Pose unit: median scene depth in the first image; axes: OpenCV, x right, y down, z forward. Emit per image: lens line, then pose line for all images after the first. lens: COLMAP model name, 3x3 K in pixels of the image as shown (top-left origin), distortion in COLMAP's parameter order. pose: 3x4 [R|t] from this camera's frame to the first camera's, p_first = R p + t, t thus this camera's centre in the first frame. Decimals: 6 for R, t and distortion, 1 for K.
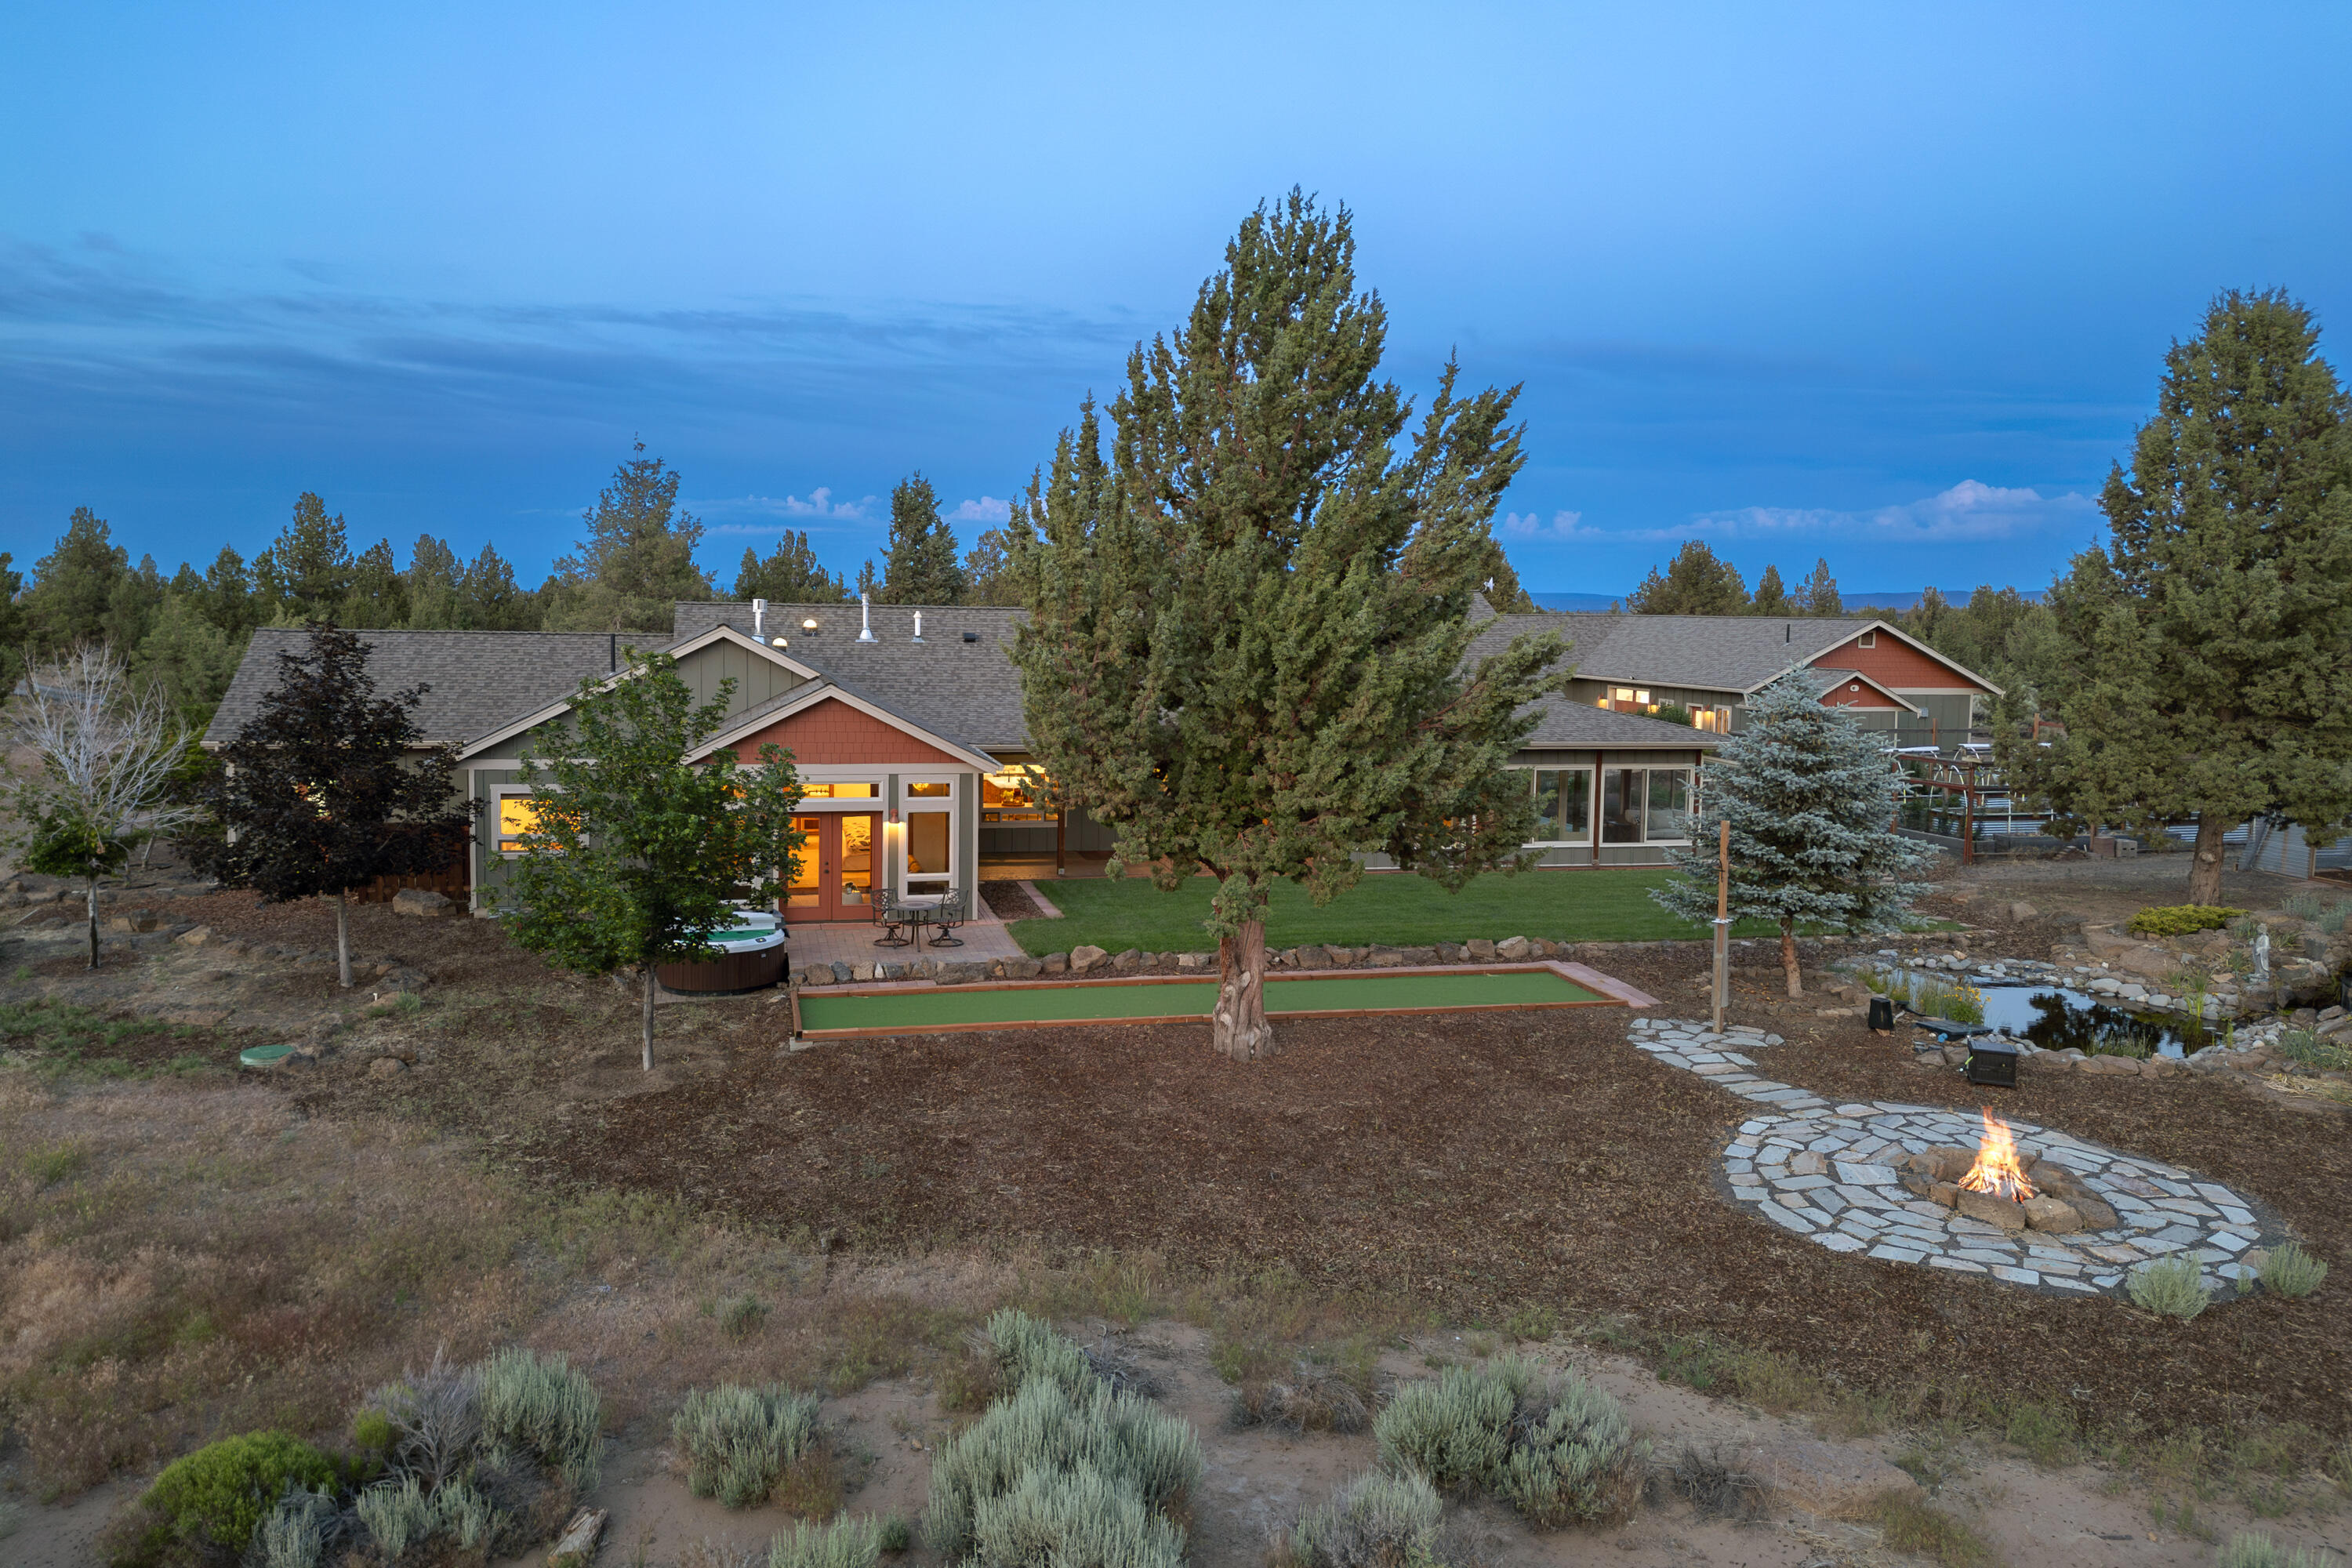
lens RADIAL K [[1734.8, 0, 1176.0], [0, 1734.8, 784.0], [0, 0, 1]] dist [0.136828, -0.173811]
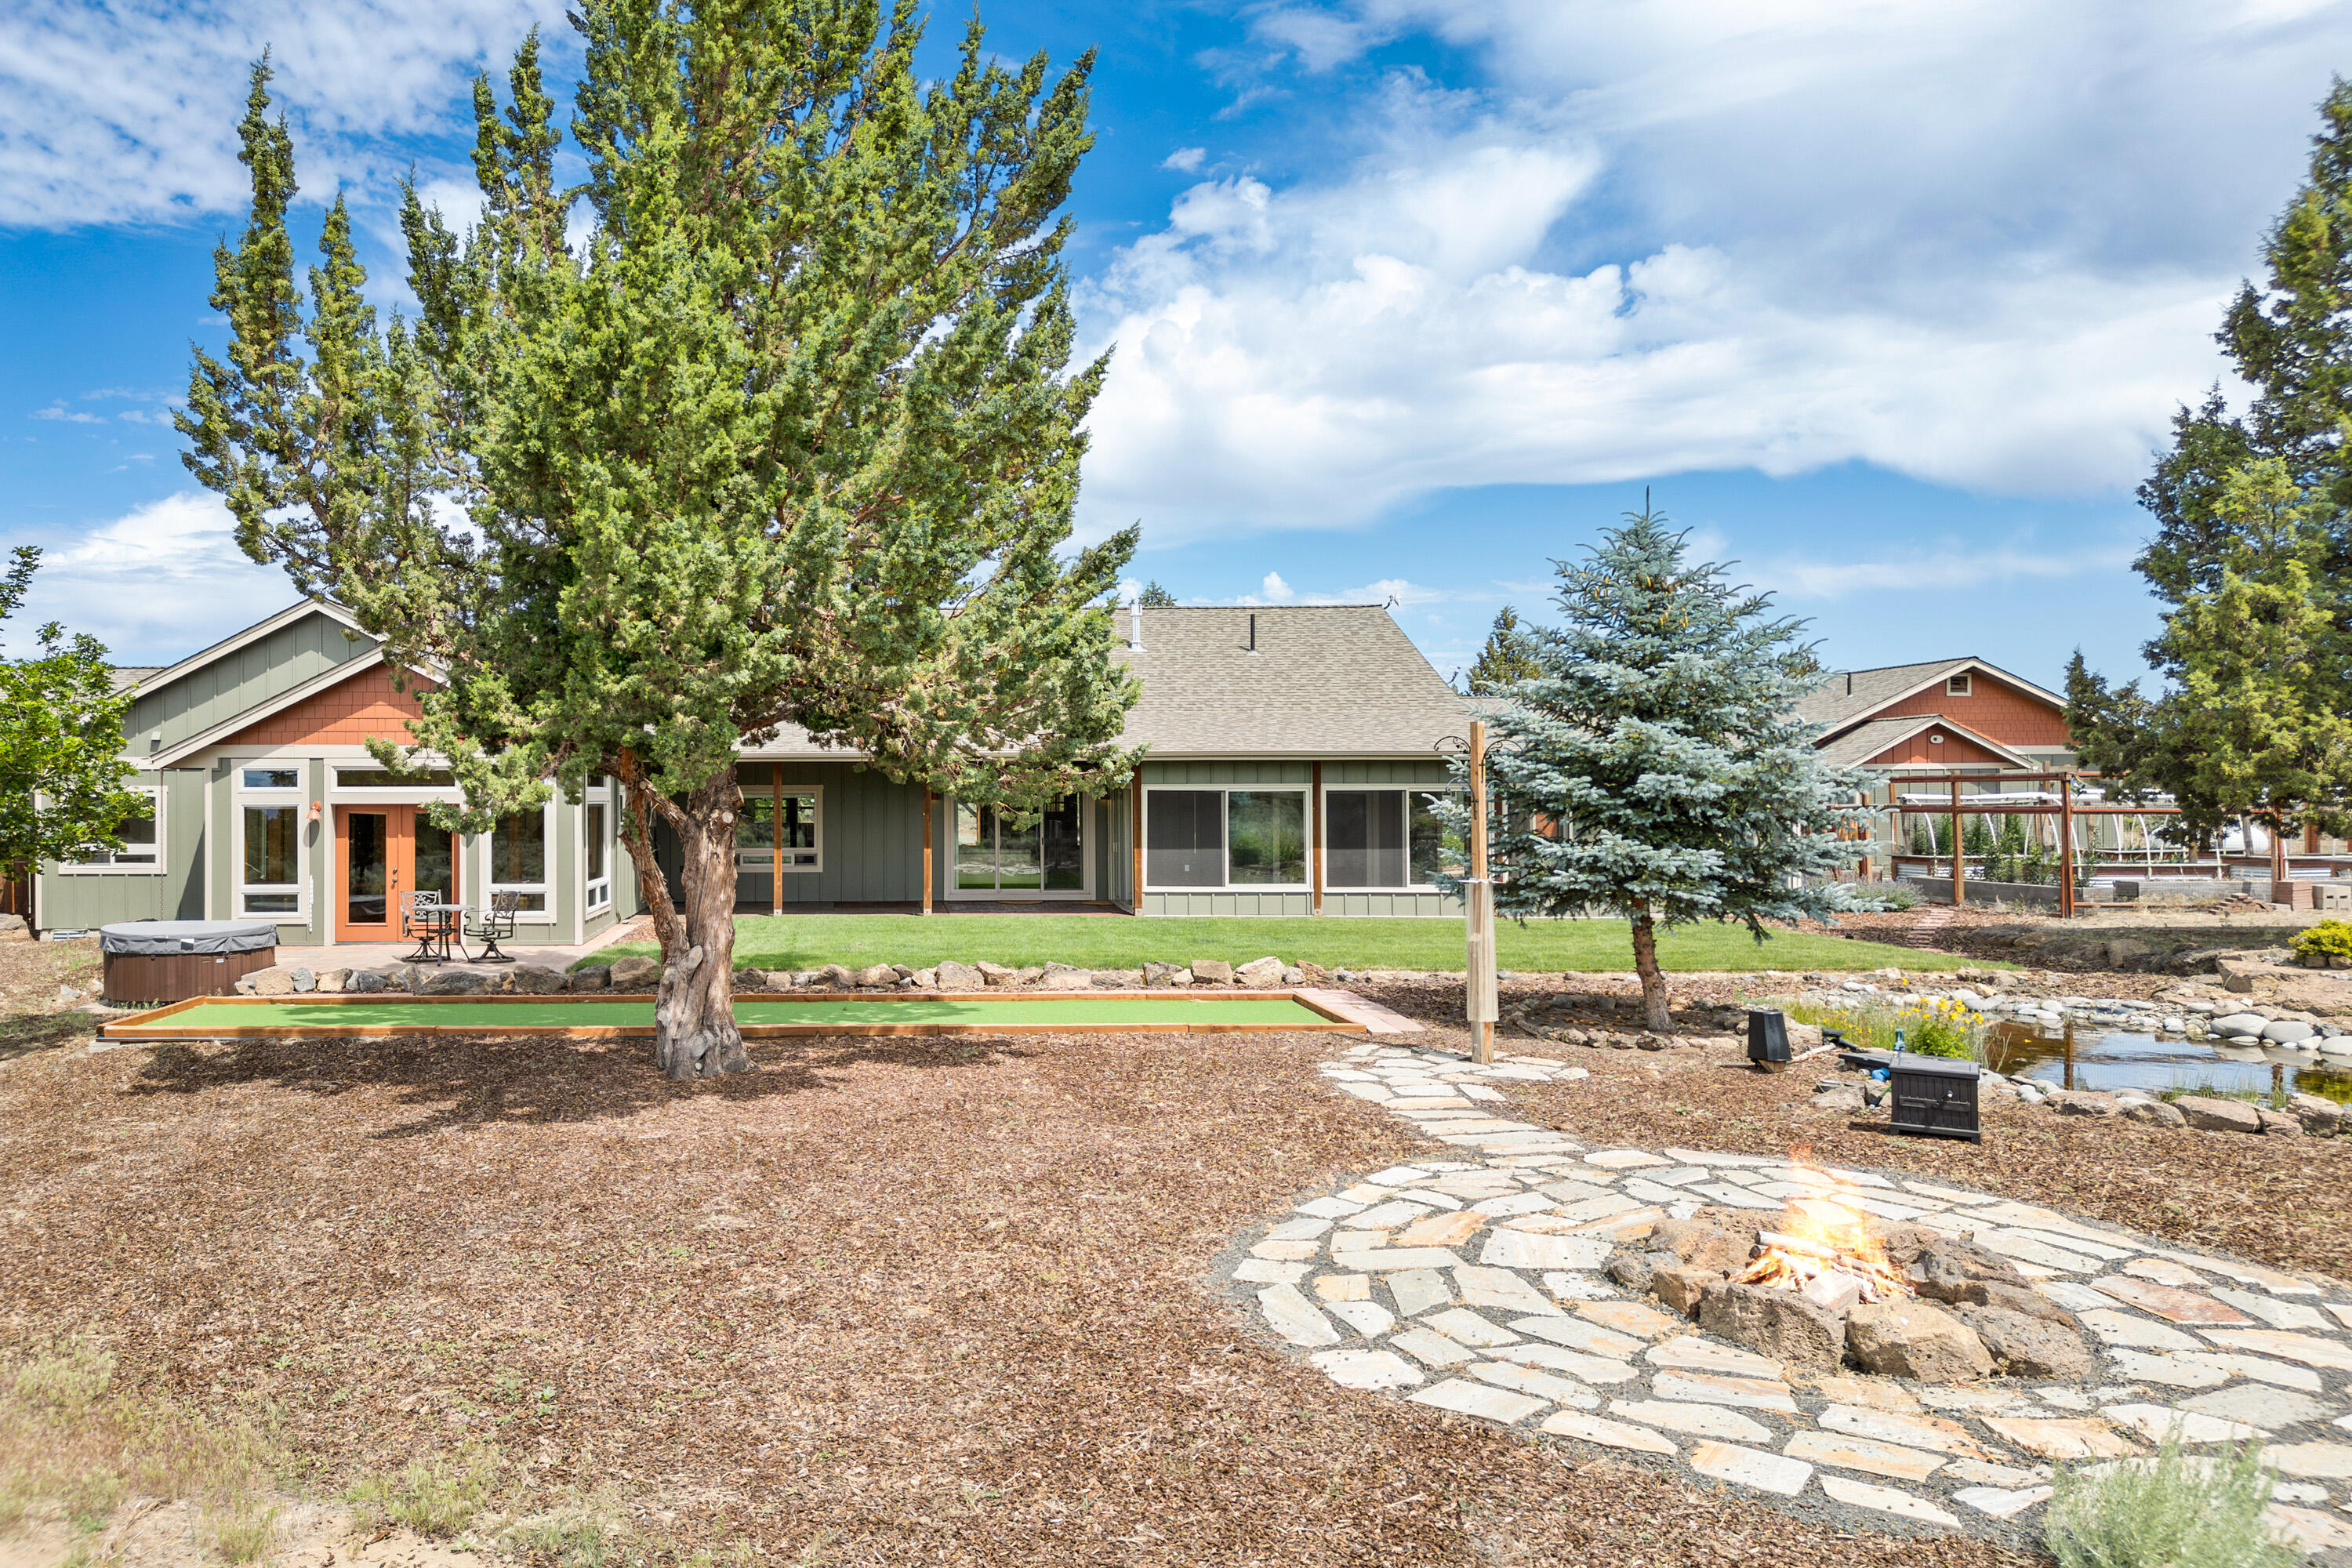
lens RADIAL K [[1682.9, 0, 859.6], [0, 1682.9, 790.6], [0, 0, 1]] dist [0.083424, -0.051593]
pose [[0.971071, -0.018165, -0.238099, 0.275854], [-0.006114, 0.994884, -0.100838, 0.122218], [0.238713, 0.099377, 0.965992, 0.416436]]
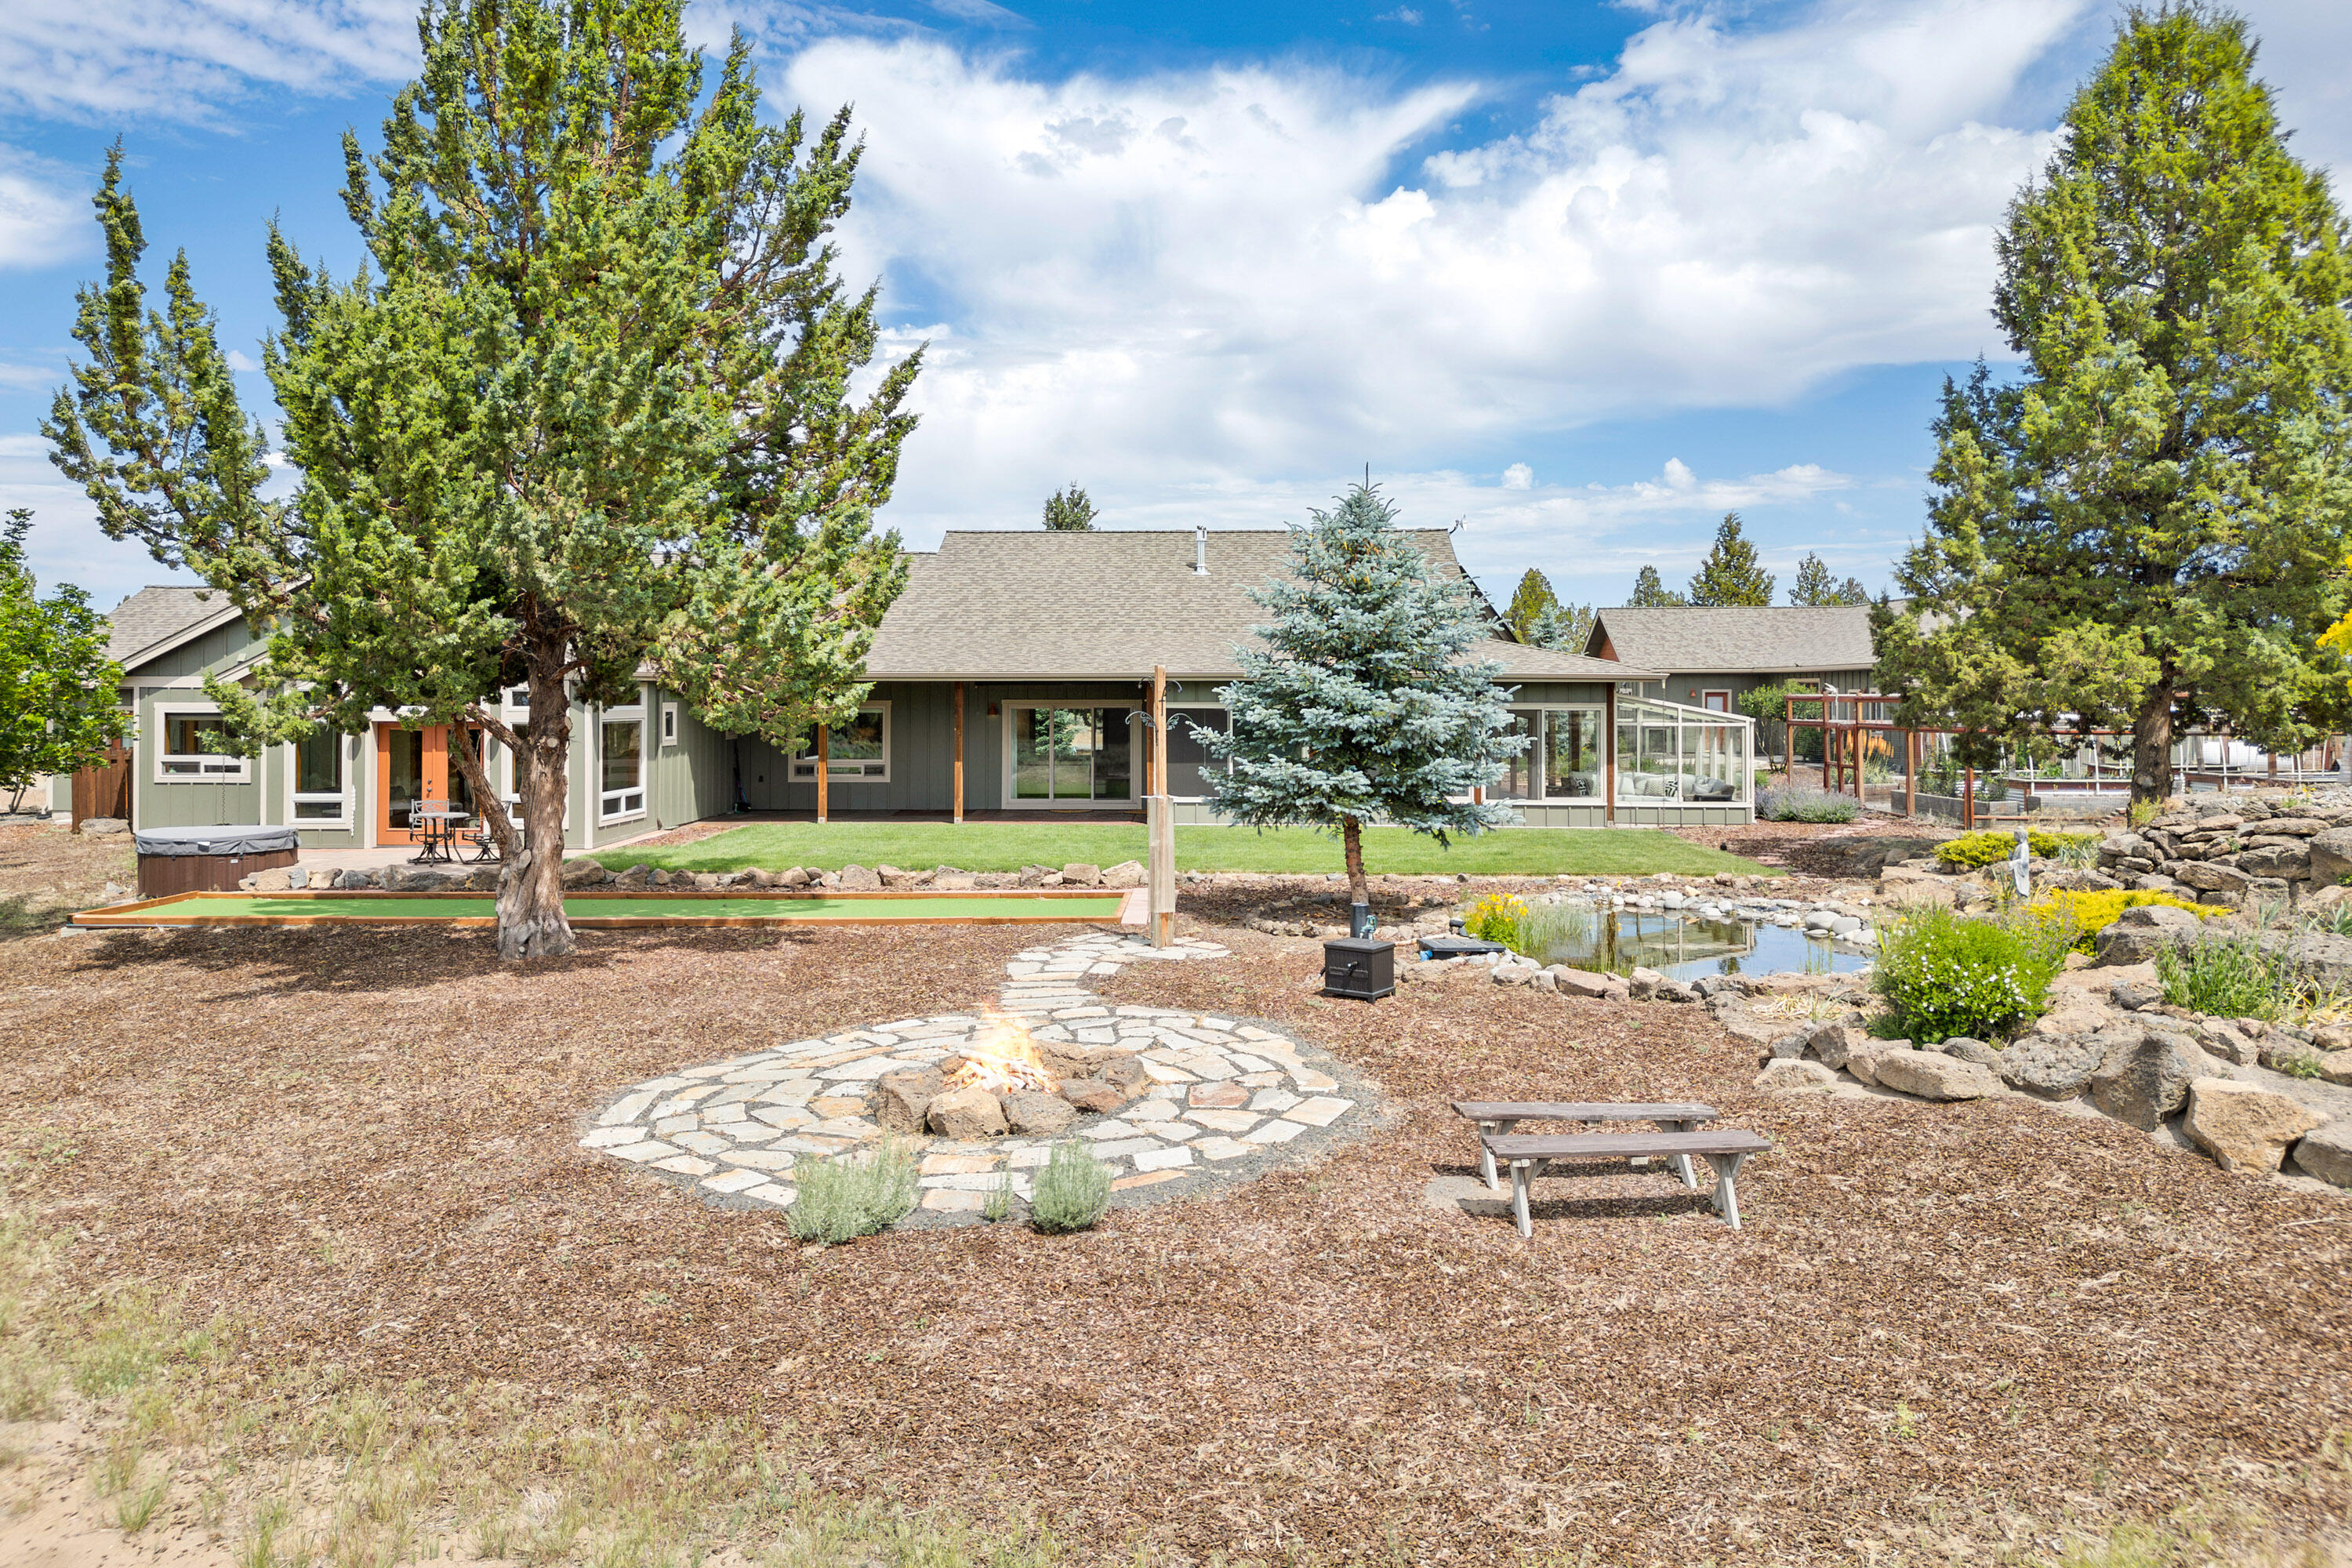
lens RADIAL K [[1754.5, 0, 1168.1], [0, 1754.5, 716.2], [0, 0, 1]] dist [0.034739, -0.004823]
pose [[0.964118, -0.012600, -0.265176, 0.582755], [-0.010442, 0.996300, -0.085305, 0.121199], [0.265269, 0.085013, 0.960419, 0.316104]]
